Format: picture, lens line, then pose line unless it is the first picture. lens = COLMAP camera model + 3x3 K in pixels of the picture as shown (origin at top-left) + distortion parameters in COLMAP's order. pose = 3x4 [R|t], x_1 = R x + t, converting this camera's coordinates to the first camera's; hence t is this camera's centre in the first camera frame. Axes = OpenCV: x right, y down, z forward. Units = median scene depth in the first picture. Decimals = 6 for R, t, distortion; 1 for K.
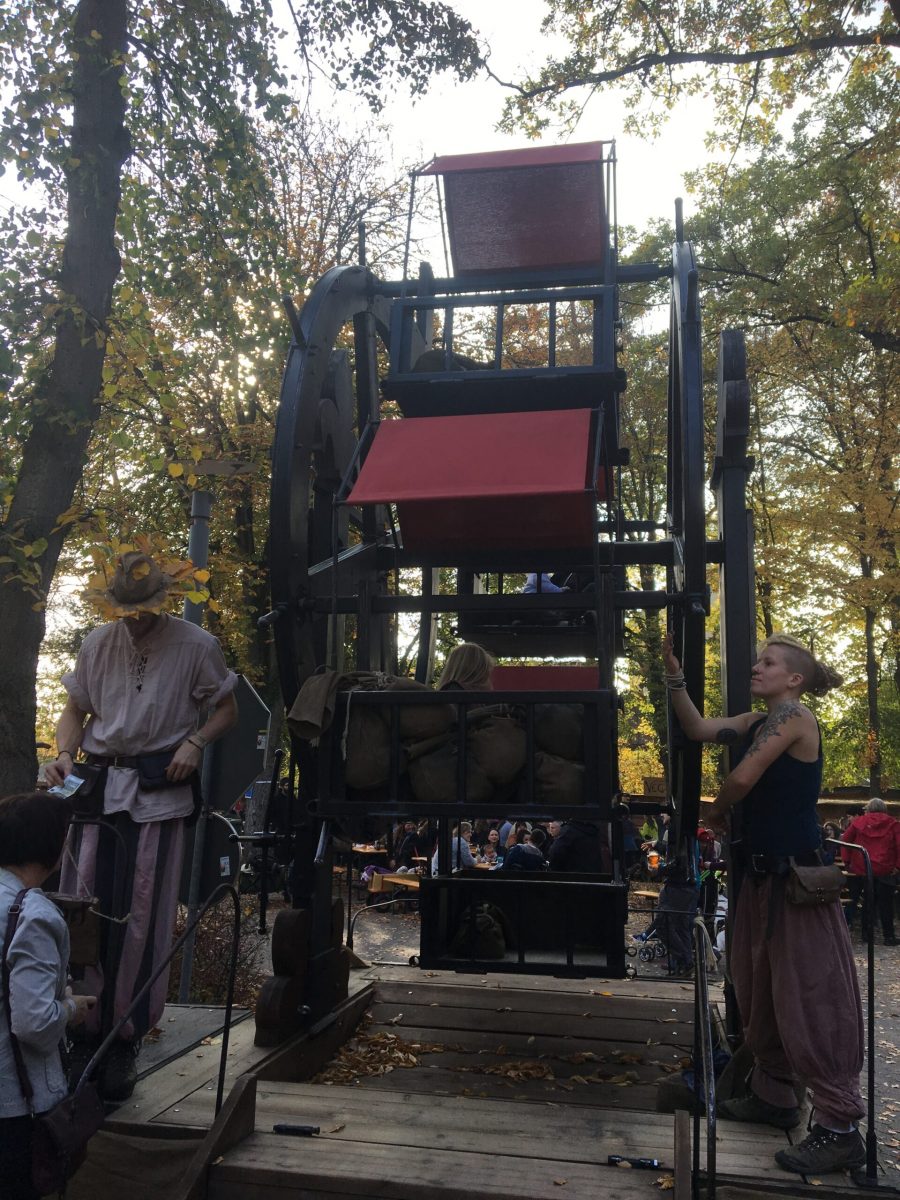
lens RADIAL K [[1005.2, 0, 453.4], [0, 1005.2, 590.5], [0, 0, 1]] dist [0.062282, -0.077754]
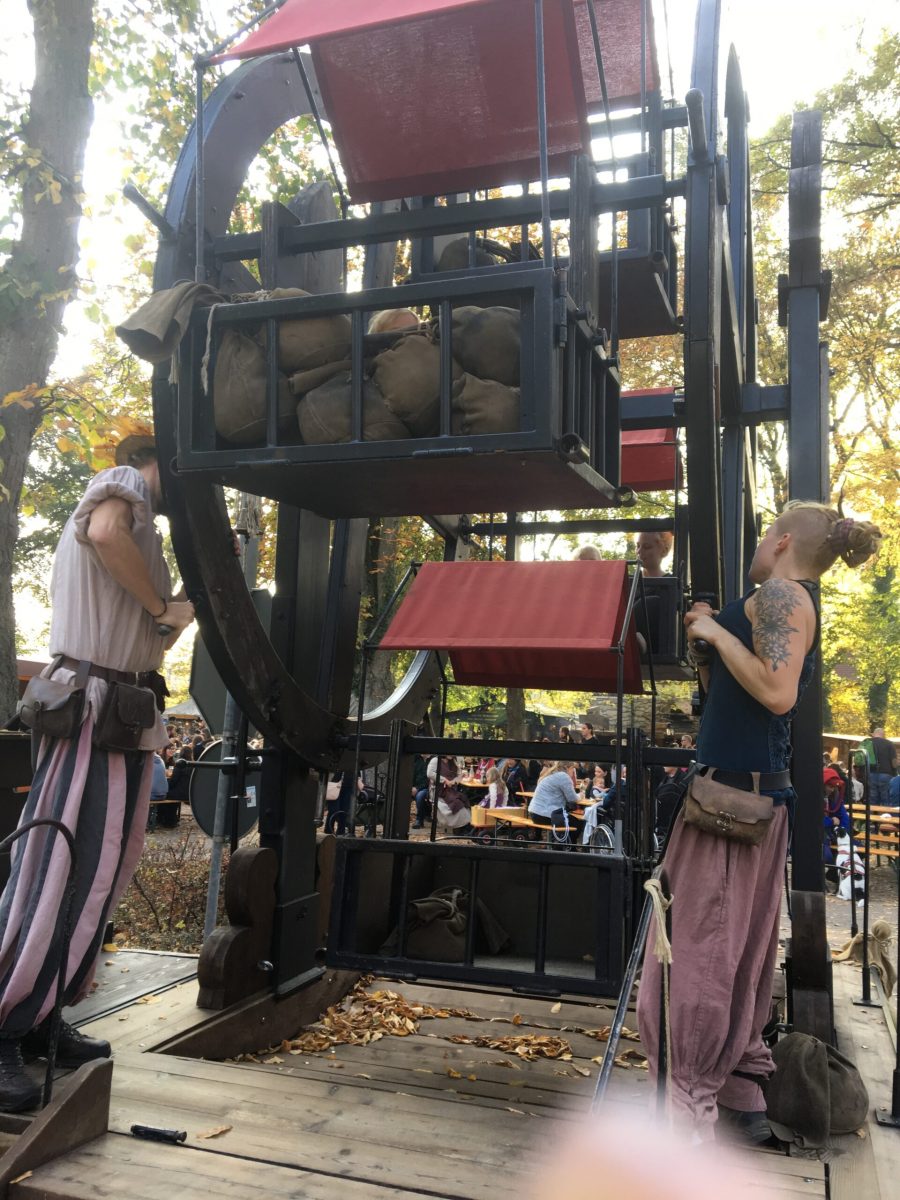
lens RADIAL K [[1005.2, 0, 454.6], [0, 1005.2, 587.8], [0, 0, 1]] dist [0.062282, -0.077754]
pose [[0.990271, -0.011187, -0.138699, 0.071350], [0.019311, 0.998167, 0.057364, 0.029959], [0.137803, -0.059485, 0.988672, 0.114738]]
